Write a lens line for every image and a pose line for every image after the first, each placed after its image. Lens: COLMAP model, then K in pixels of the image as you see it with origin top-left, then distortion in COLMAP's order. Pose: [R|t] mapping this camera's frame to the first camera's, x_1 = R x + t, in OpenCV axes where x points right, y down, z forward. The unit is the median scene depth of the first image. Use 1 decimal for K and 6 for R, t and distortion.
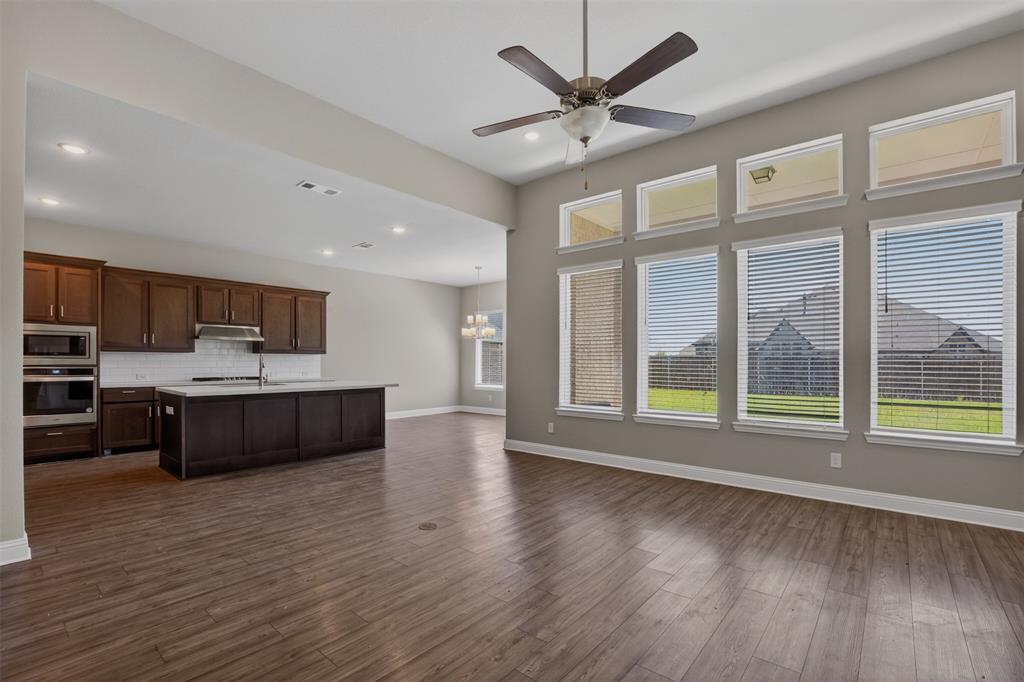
lens RADIAL K [[472.4, 0, 512.0], [0, 472.4, 341.0], [0, 0, 1]] dist [-0.023729, 0.000615]
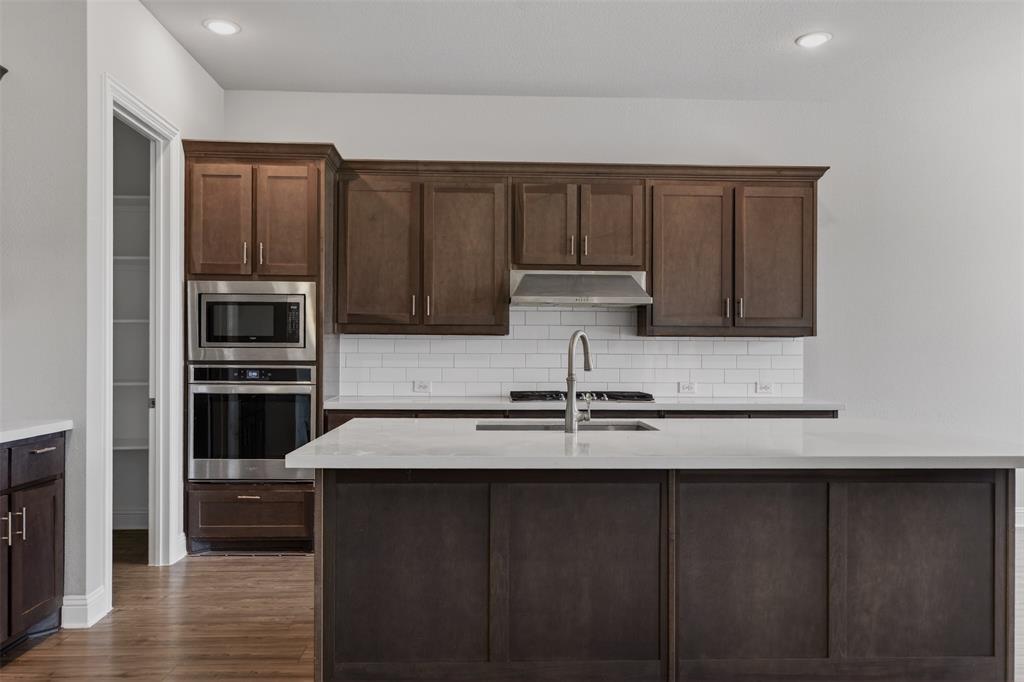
lens RADIAL K [[790.8, 0, 512.0], [0, 790.8, 341.0], [0, 0, 1]] dist [-0.004792, 0.170943]
pose [[0.687922, 0.000260, -0.725785, -0.162537], [0.024267, 0.999433, 0.023359, 0.016485], [0.725379, -0.033681, 0.687525, 0.595928]]
